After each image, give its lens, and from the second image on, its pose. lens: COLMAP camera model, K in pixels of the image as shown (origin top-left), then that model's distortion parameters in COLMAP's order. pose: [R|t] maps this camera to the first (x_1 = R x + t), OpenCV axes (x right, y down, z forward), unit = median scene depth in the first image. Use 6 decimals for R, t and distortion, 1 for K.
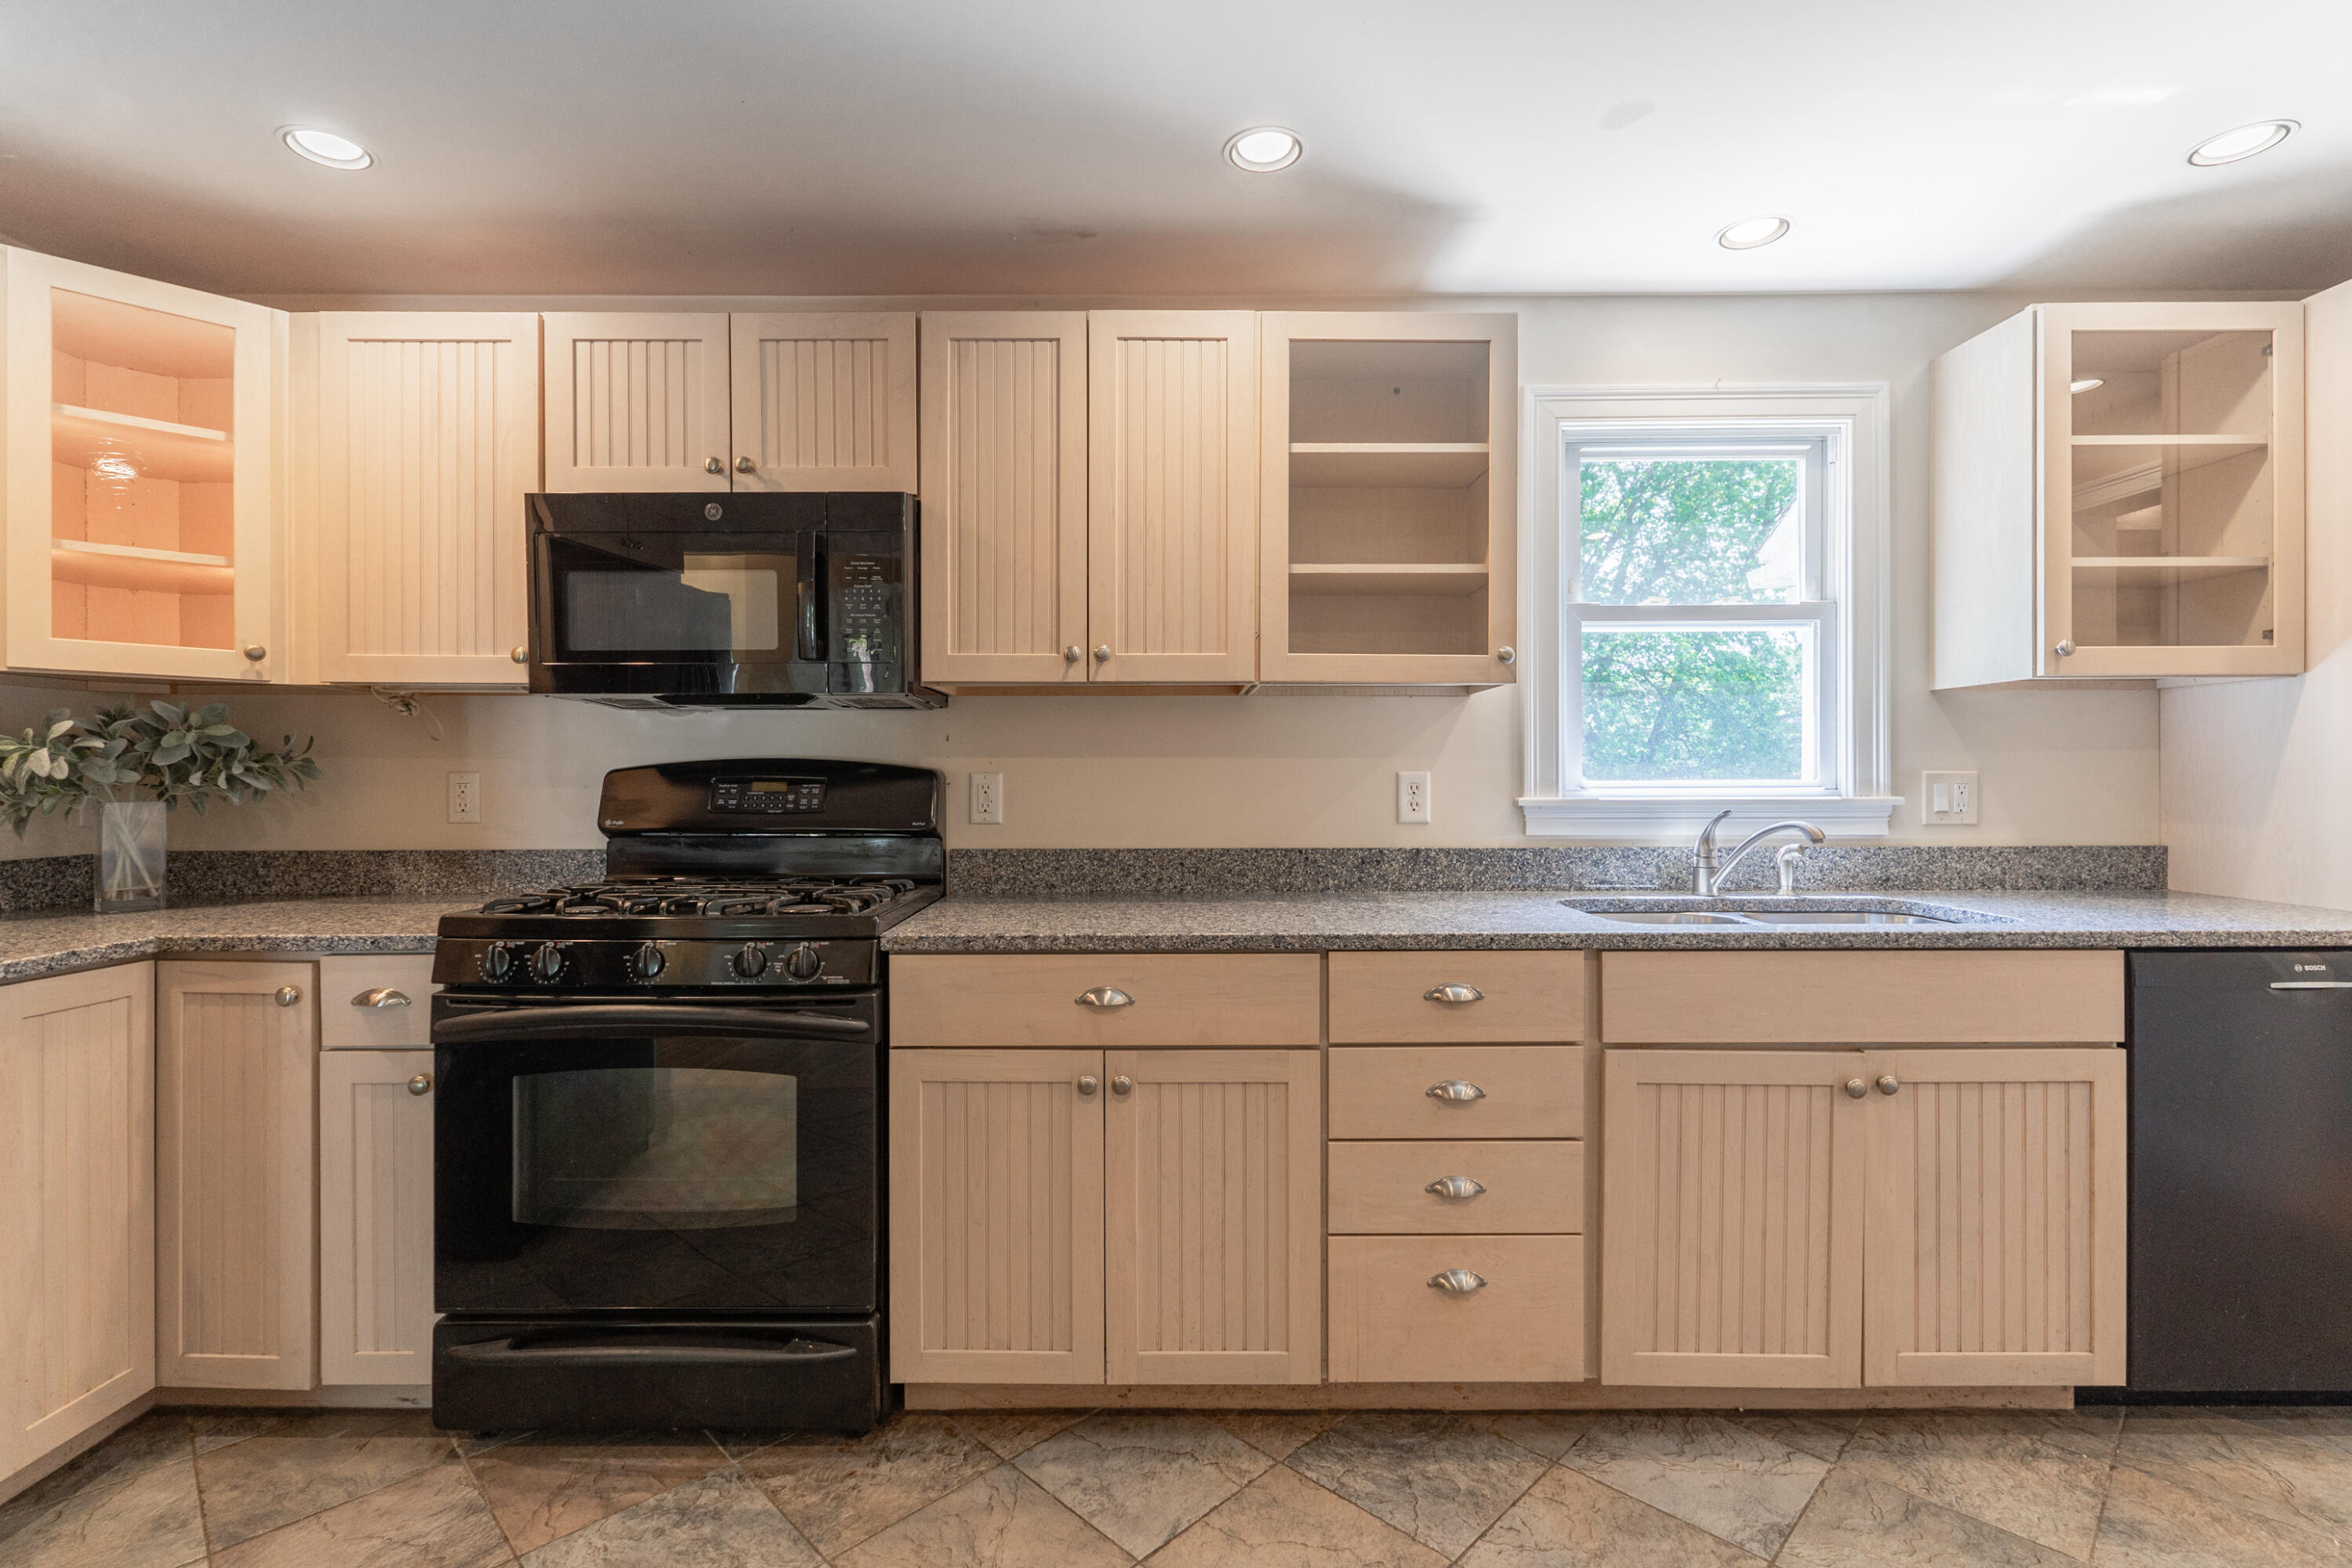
lens RADIAL K [[1094.6, 0, 1146.8], [0, 1094.6, 781.6], [0, 0, 1]] dist [0.002423, -0.000102]
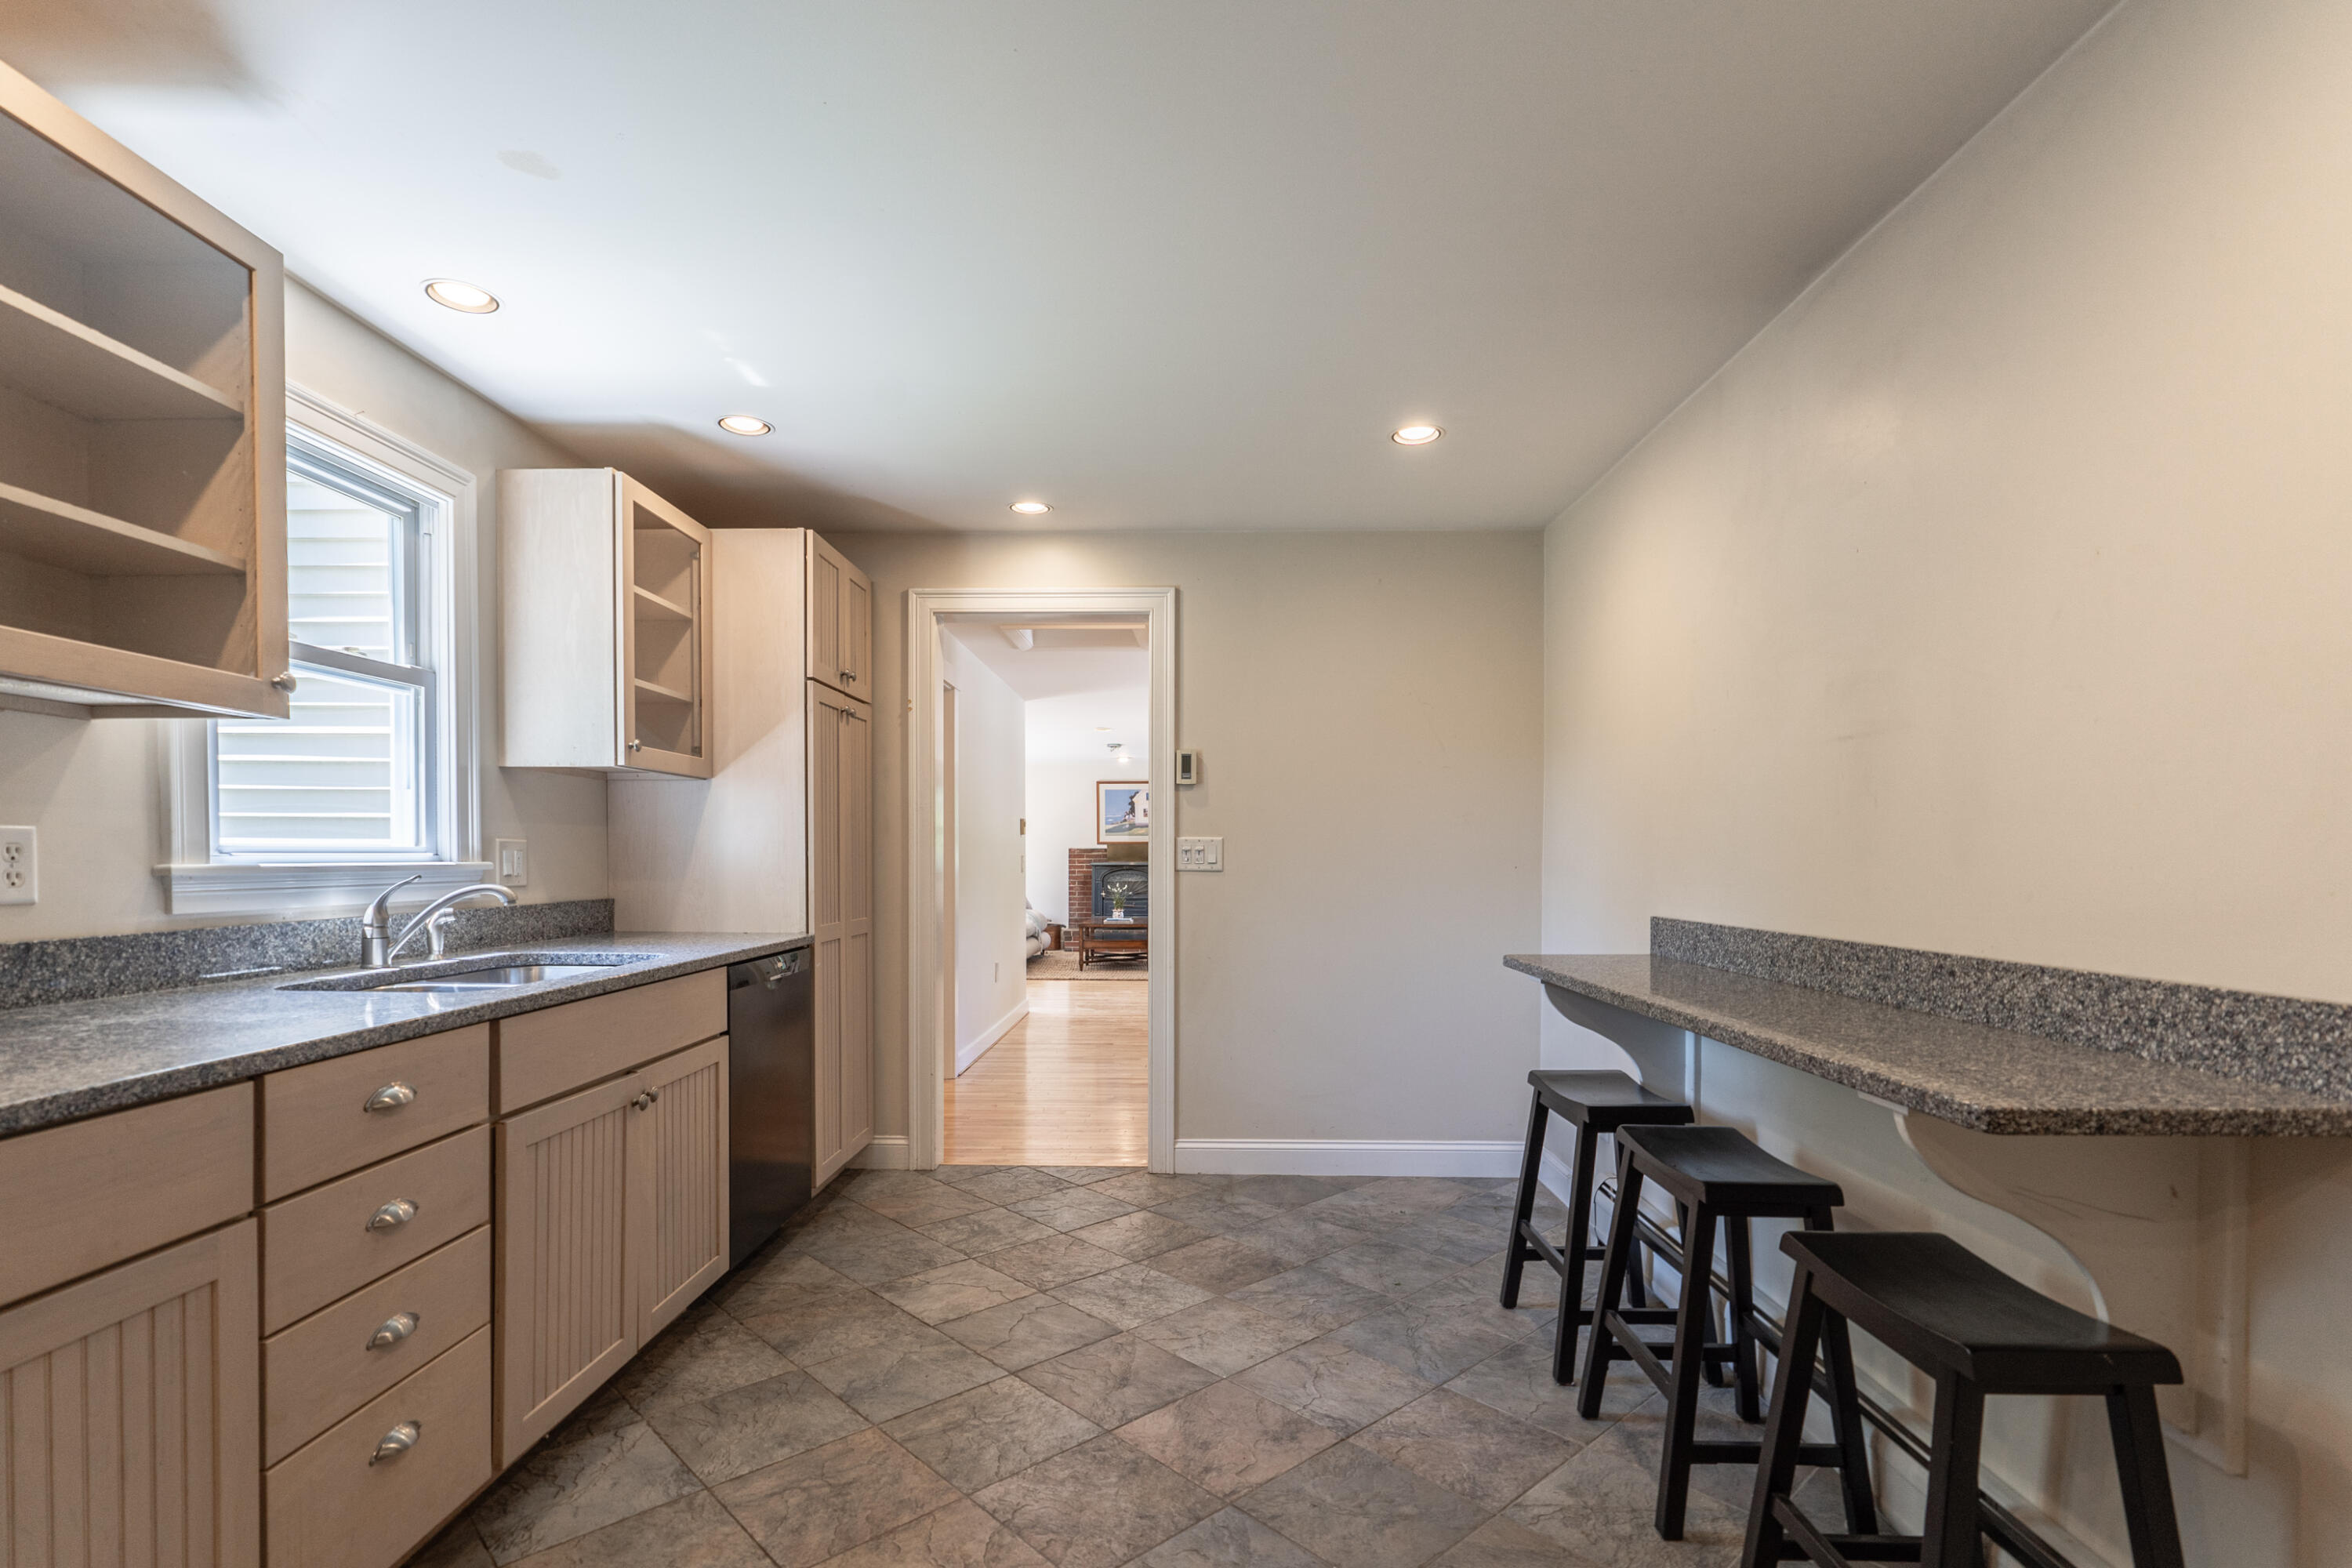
lens RADIAL K [[1122.1, 0, 1179.8], [0, 1122.1, 871.7], [0, 0, 1]] dist [0.003057, 0.000078]
pose [[0.009994, -0.011770, 0.999881, -0.485414], [0.000150, 0.999931, 0.011769, 0.012191], [-0.999950, 0.000033, 0.009995, 0.342796]]
